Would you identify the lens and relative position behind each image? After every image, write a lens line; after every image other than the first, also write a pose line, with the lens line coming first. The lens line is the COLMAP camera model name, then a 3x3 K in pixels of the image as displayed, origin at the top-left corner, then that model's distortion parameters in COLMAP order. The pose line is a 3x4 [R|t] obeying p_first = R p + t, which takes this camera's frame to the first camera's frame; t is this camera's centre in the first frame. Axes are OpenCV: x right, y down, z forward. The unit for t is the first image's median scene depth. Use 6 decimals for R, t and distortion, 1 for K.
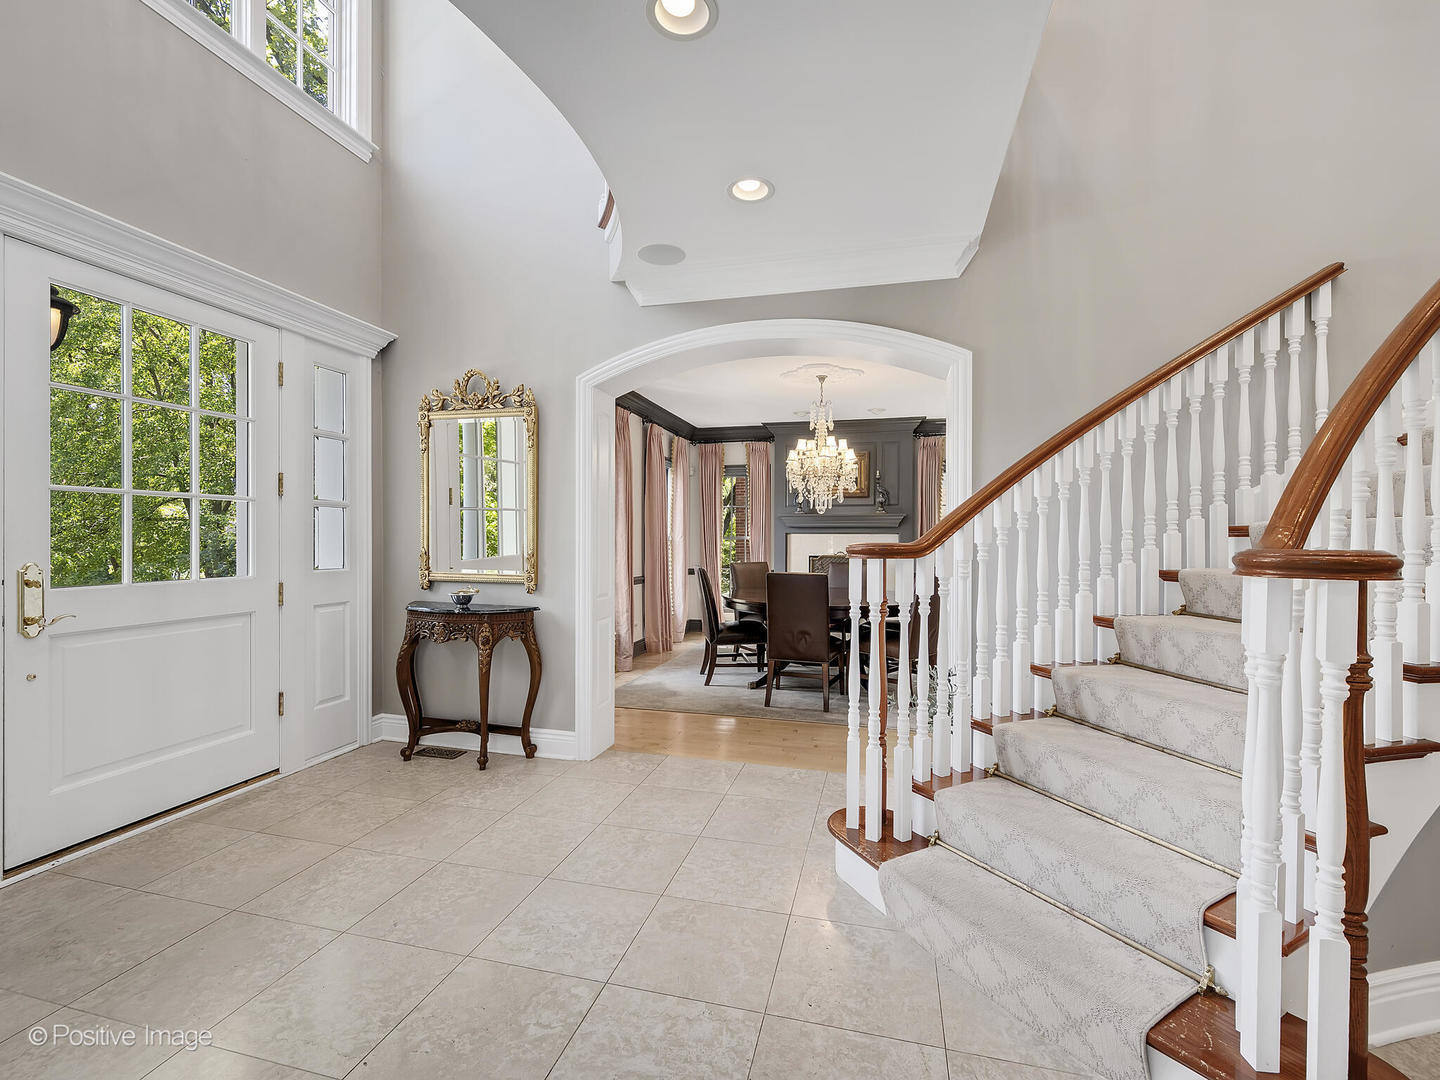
lens RADIAL K [[658.8, 0, 720.0], [0, 658.8, 540.0], [0, 0, 1]] dist [0.001354, -0.000091]
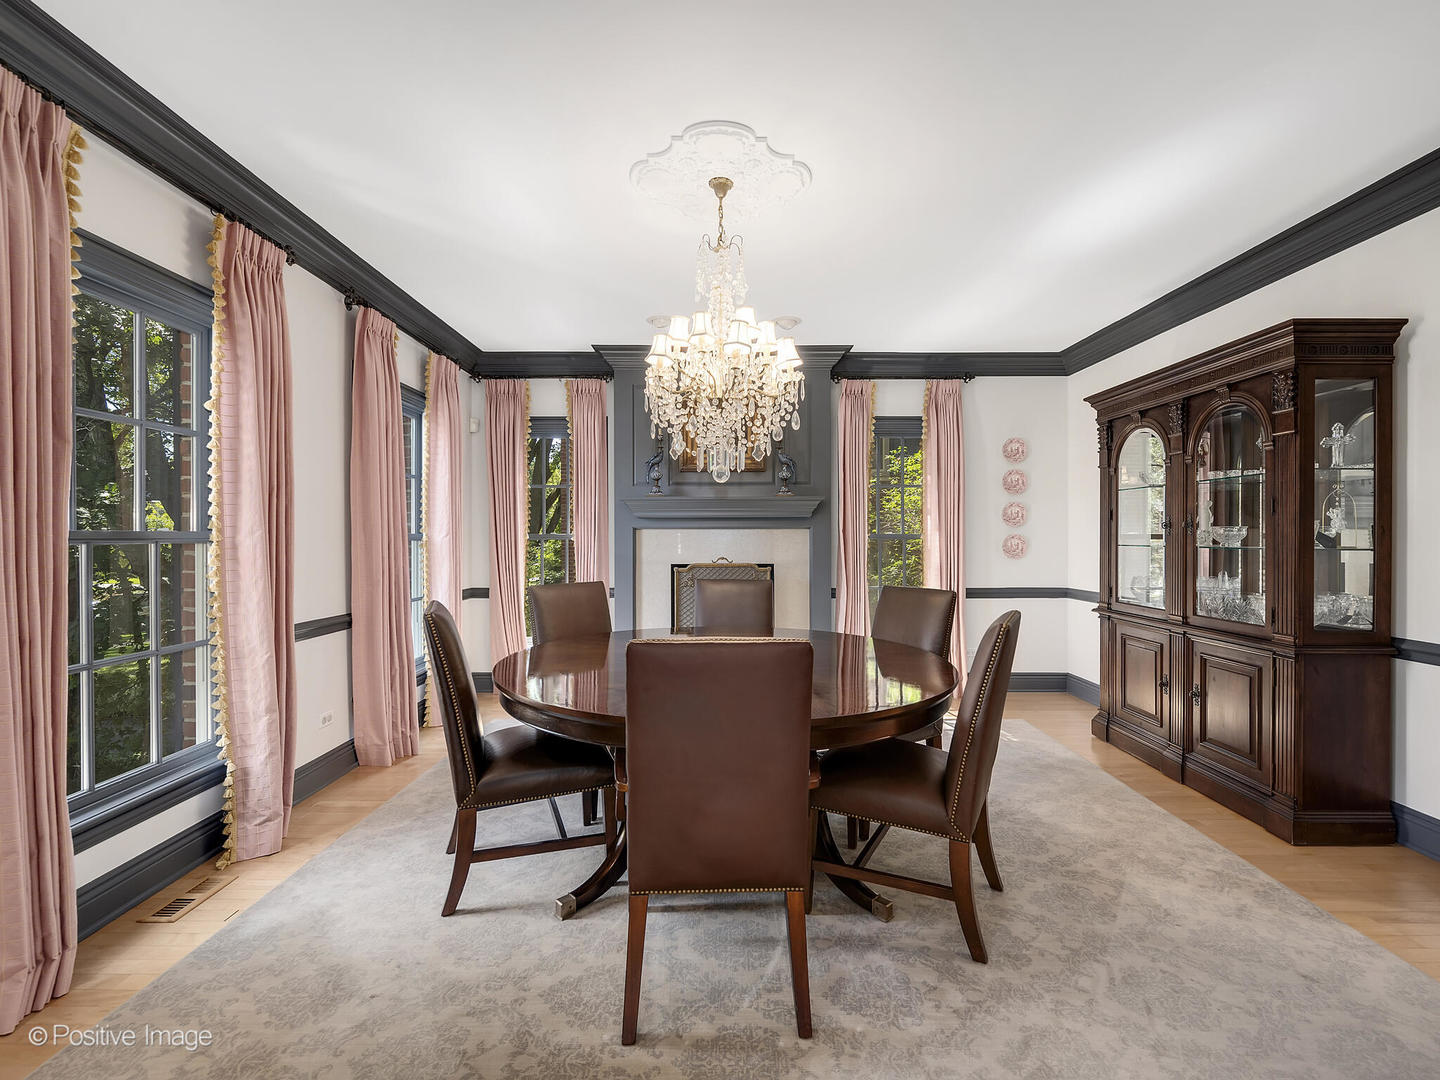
lens RADIAL K [[658.8, 0, 720.0], [0, 658.8, 540.0], [0, 0, 1]] dist [0.001354, -0.000091]
pose [[0.969487, -0.007663, 0.245024, 0.029479], [0.007855, 0.999969, 0.000192, 0.000884], [-0.245018, 0.001739, 0.969517, 0.412954]]
